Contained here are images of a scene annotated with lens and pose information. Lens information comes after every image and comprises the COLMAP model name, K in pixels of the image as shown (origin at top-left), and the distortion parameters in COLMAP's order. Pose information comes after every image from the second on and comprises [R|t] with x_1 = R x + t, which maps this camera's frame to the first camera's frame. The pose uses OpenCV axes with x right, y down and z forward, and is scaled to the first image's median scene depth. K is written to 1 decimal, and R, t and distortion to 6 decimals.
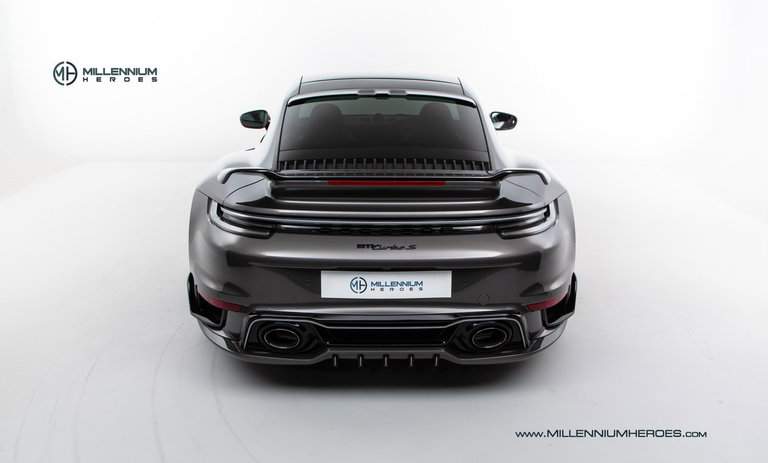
lens RADIAL K [[703.1, 0, 384.0], [0, 703.1, 231.5], [0, 0, 1]] dist [-0.022066, 0.000624]
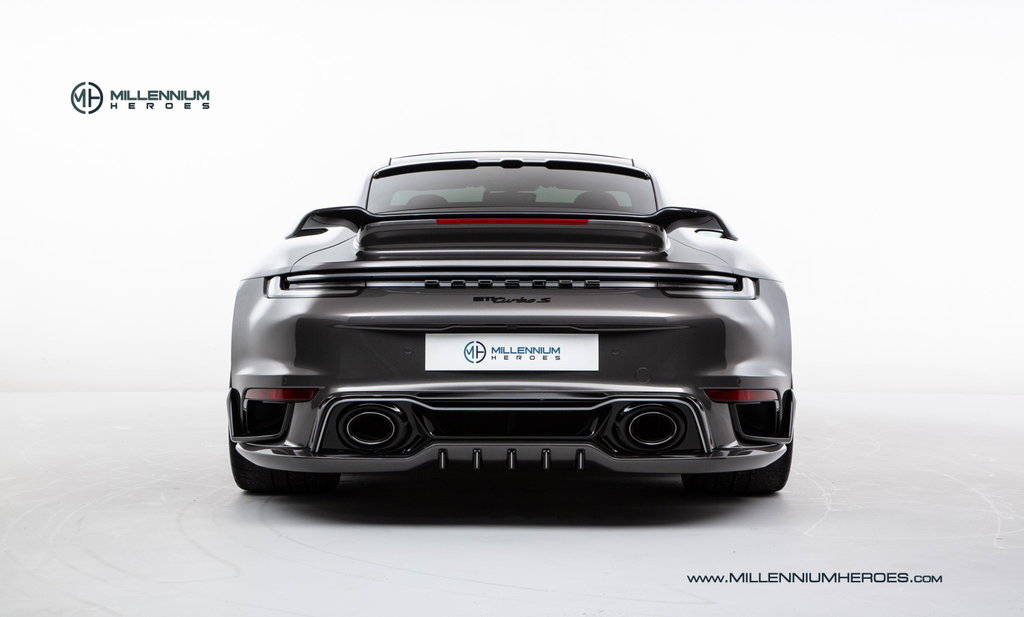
lens RADIAL K [[1629.1, 0, 512.0], [0, 1629.1, 308.5], [0, 0, 1]] dist [0.253313, -0.000782]
pose [[0.999854, -0.003605, -0.016694, 0.032843], [-0.000567, 0.969917, -0.243434, 0.455416], [0.017069, 0.243408, 0.969774, -0.705832]]
